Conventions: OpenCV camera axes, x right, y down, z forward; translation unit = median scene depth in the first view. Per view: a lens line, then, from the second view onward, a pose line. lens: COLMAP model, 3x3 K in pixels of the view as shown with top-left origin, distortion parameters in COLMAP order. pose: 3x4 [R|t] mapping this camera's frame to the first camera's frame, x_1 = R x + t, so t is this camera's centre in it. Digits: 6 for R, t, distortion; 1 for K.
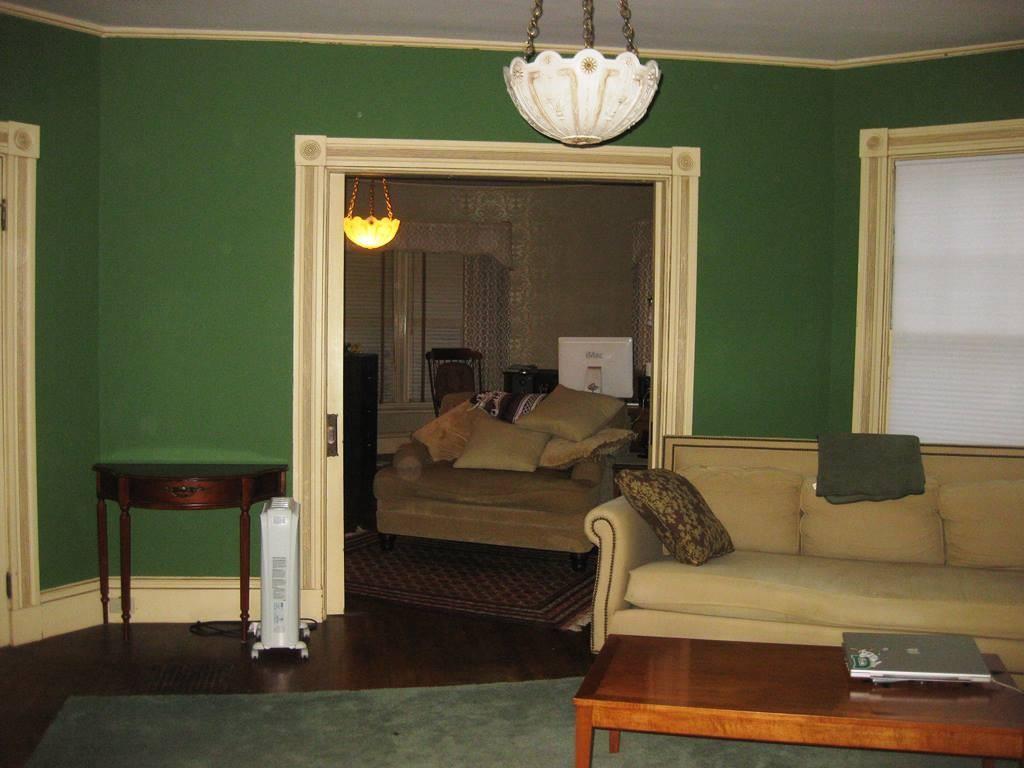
lens RADIAL K [[1070.8, 0, 512.4], [0, 1070.8, 383.4], [0, 0, 1]] dist [-0.121615, 0.000000]
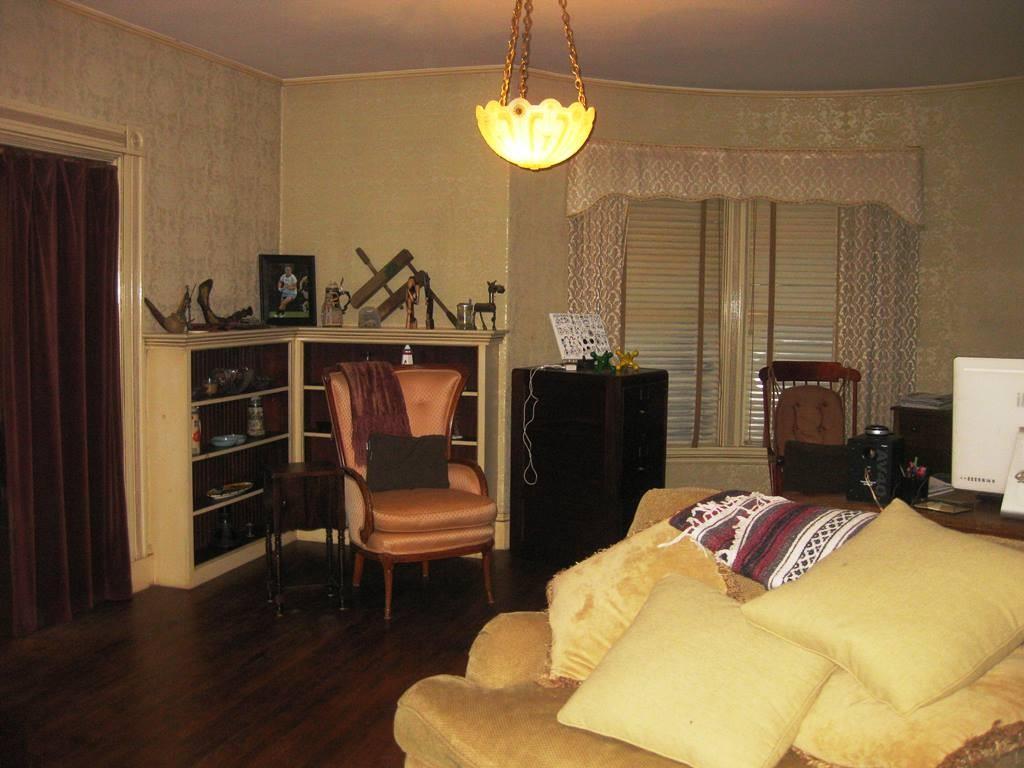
lens RADIAL K [[1070.8, 0, 513.0], [0, 1070.8, 383.6], [0, 0, 1]] dist [-0.121615, 0.000000]
pose [[0.898706, 0.034648, -0.437182, 0.091123], [-0.029248, 0.999390, 0.019081, -0.046769], [0.437576, -0.004362, 0.899171, 0.692249]]
